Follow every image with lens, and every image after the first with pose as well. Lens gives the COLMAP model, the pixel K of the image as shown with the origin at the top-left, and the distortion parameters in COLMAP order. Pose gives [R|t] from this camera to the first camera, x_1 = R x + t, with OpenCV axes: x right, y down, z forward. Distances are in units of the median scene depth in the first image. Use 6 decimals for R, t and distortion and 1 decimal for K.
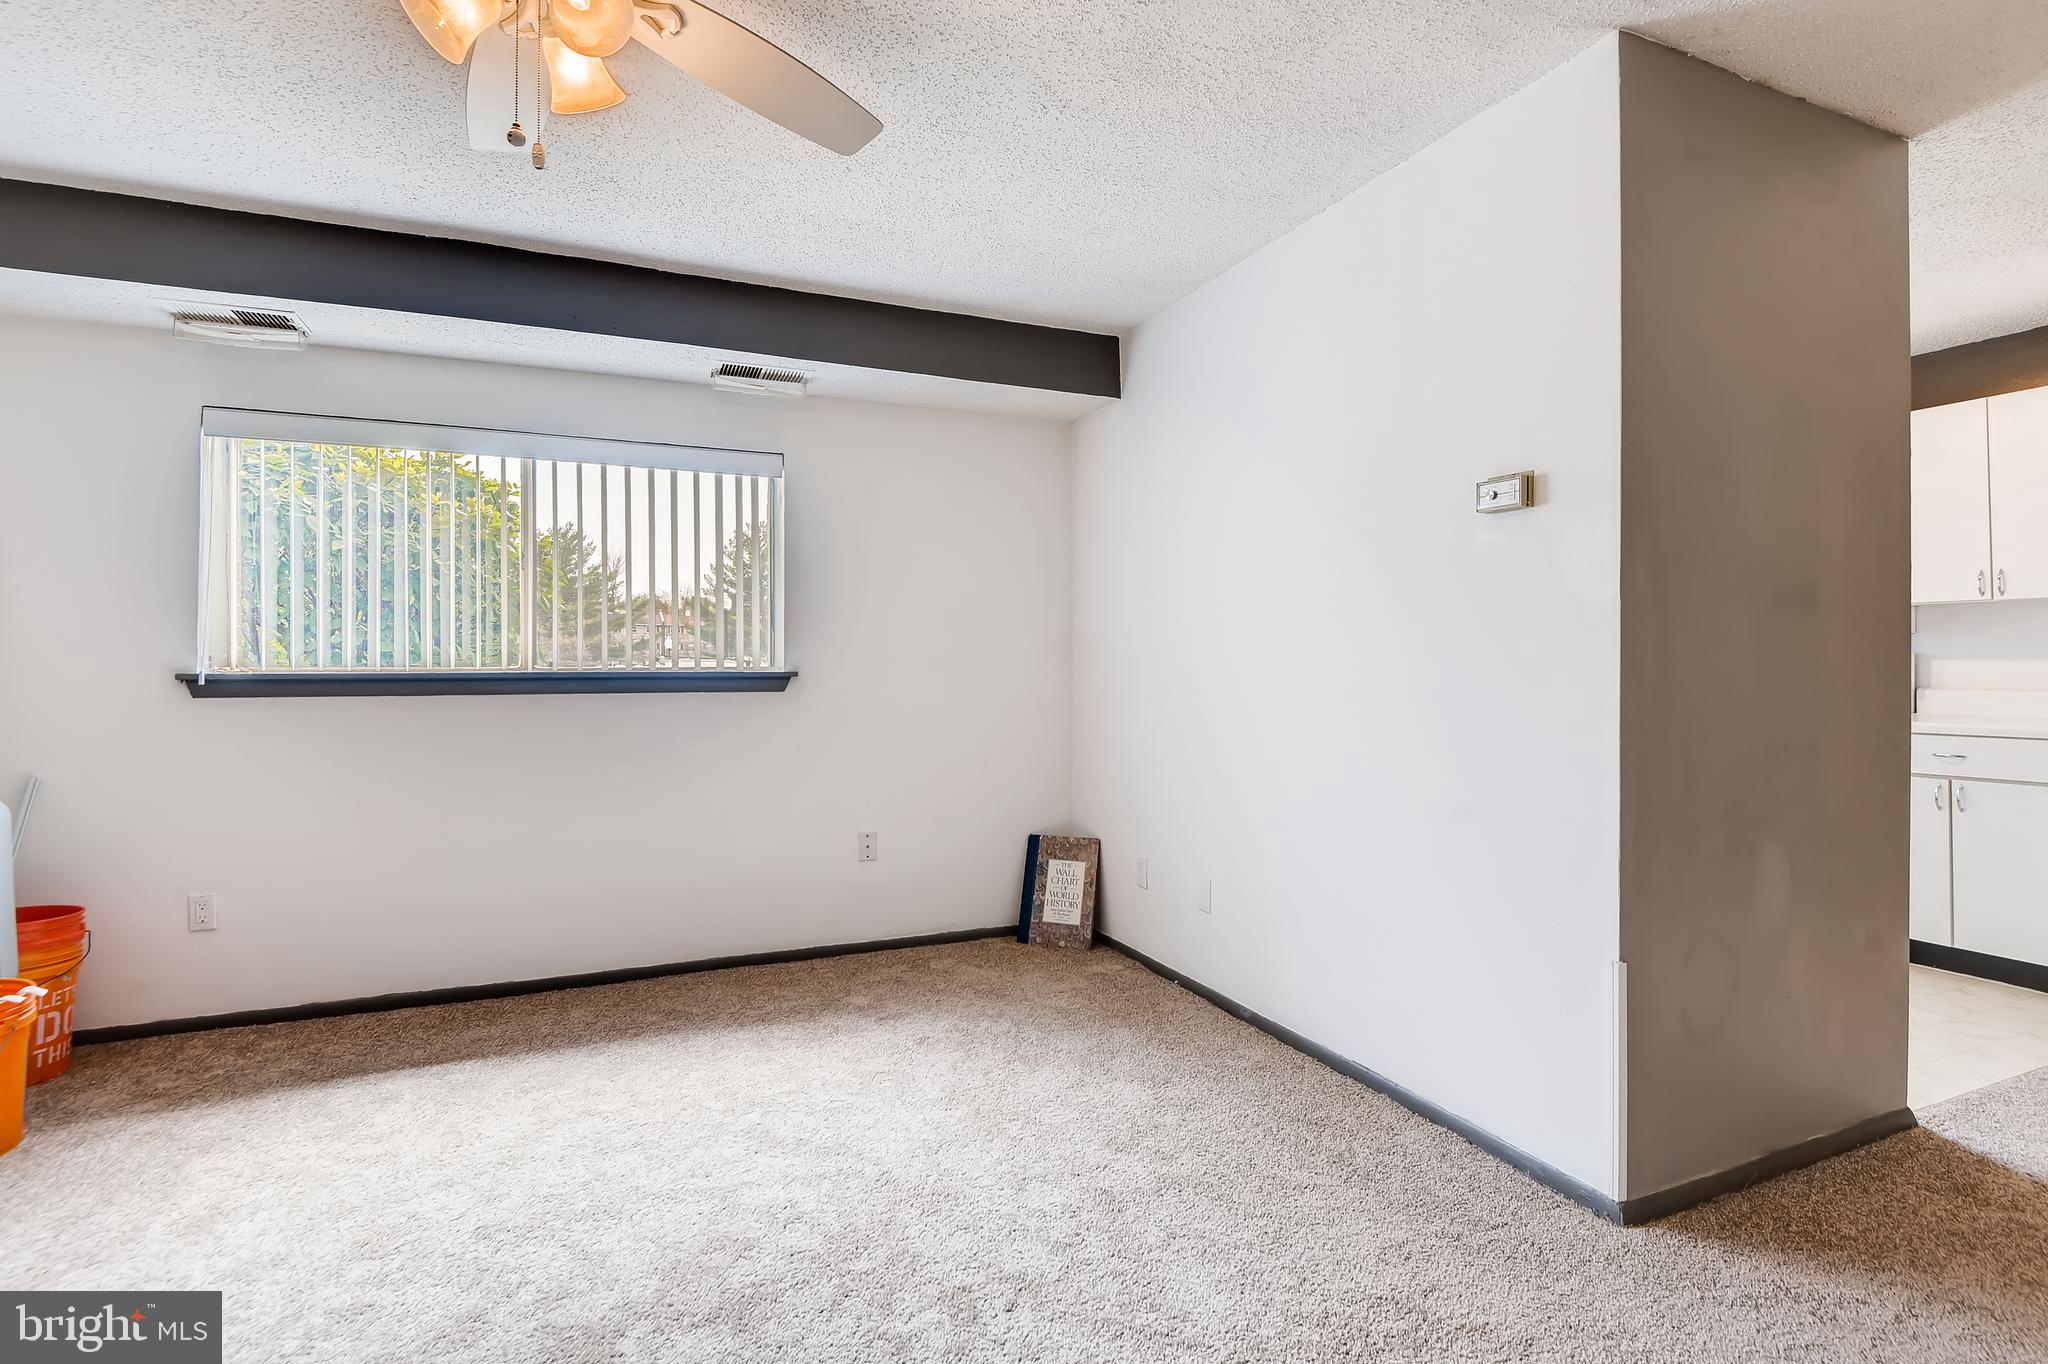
lens RADIAL K [[967.5, 0, 1017.6], [0, 967.5, 653.0], [0, 0, 1]] dist [0.001251, -0.007081]
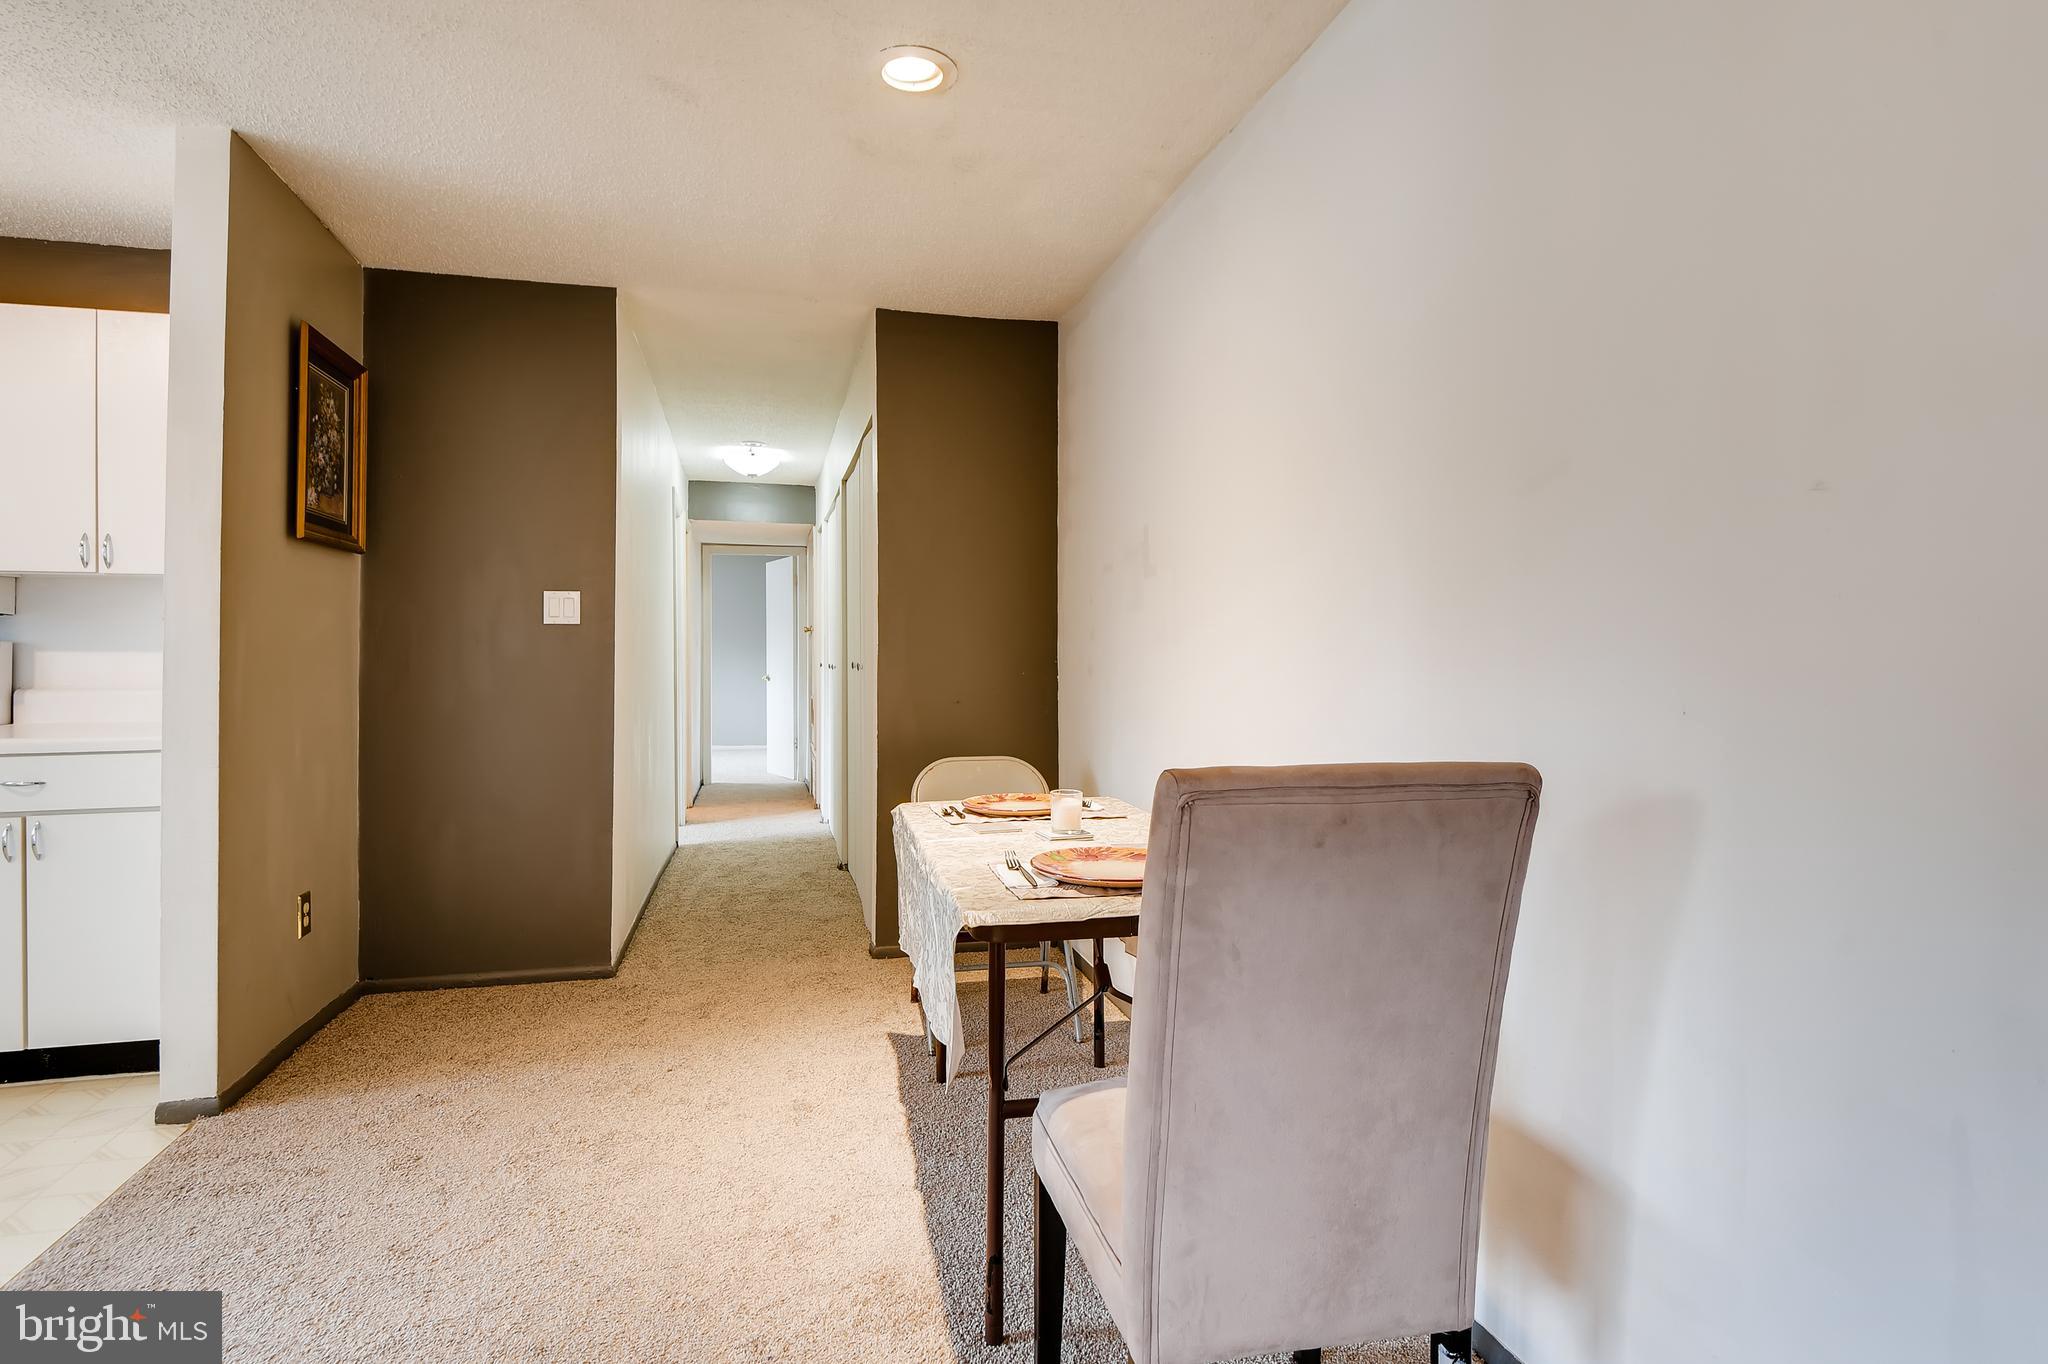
lens RADIAL K [[1002.9, 0, 1024.0], [0, 1002.9, 682.0], [0, 0, 1]] dist [-0.001967, -0.000650]
pose [[0.142748, -0.021349, 0.989529, 0.338353], [-0.012691, 0.999646, 0.023398, 0.004036], [-0.989678, -0.015898, 0.142427, 0.155962]]
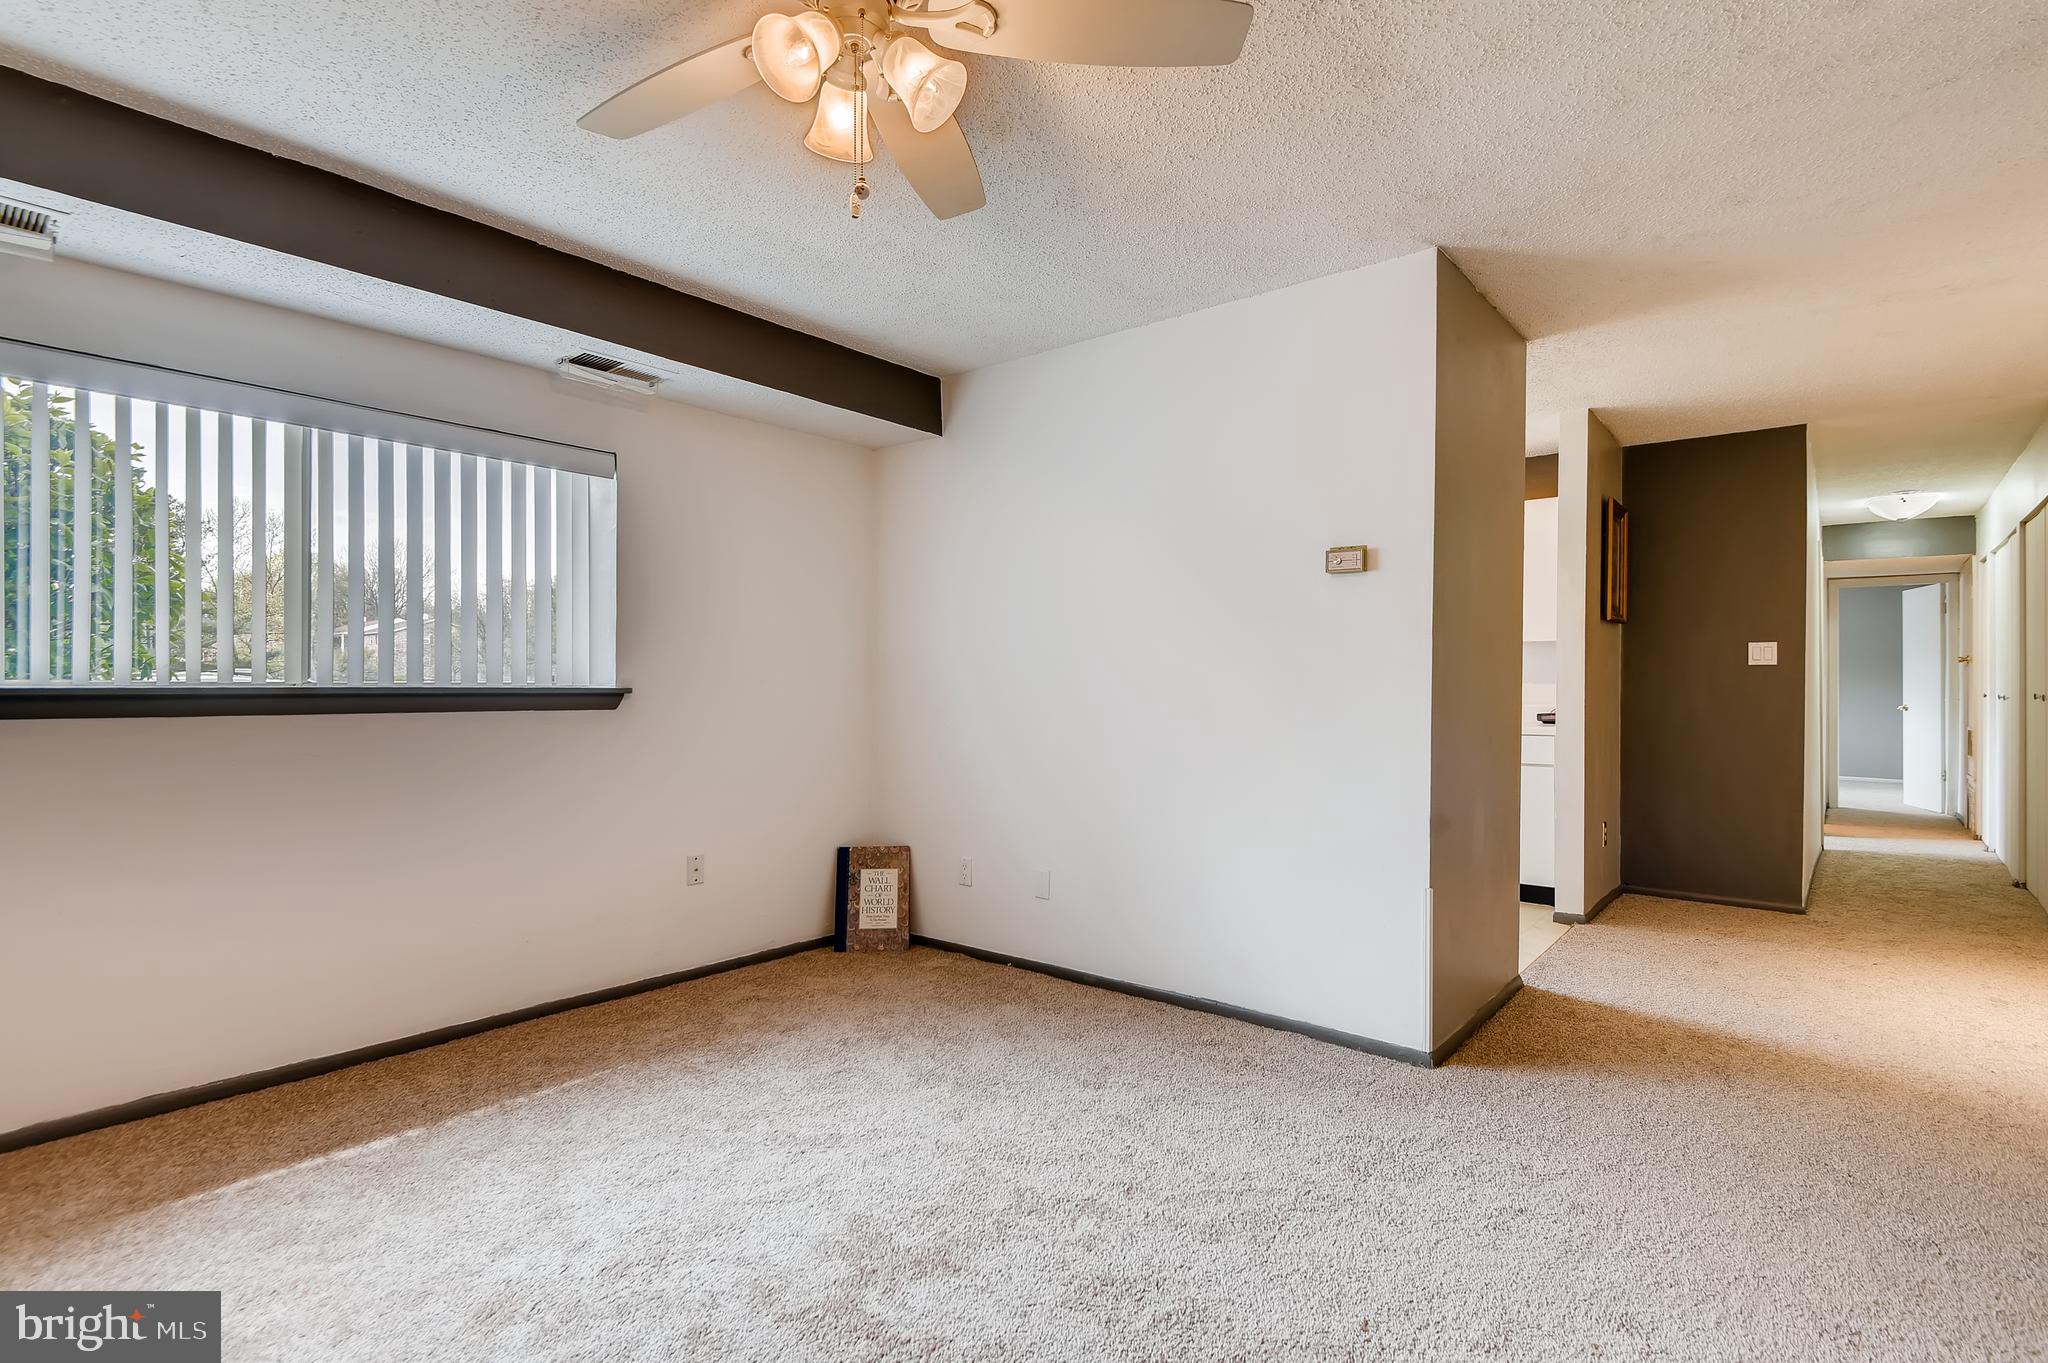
lens RADIAL K [[981.9, 0, 1024.0], [0, 981.9, 681.5], [0, 0, 1]] dist [0.002025, -0.008555]
pose [[0.891300, 0.006759, 0.453365, -0.321861], [-0.011179, 0.999913, 0.007070, 0.001640], [-0.453277, -0.011370, 0.891297, -0.022014]]
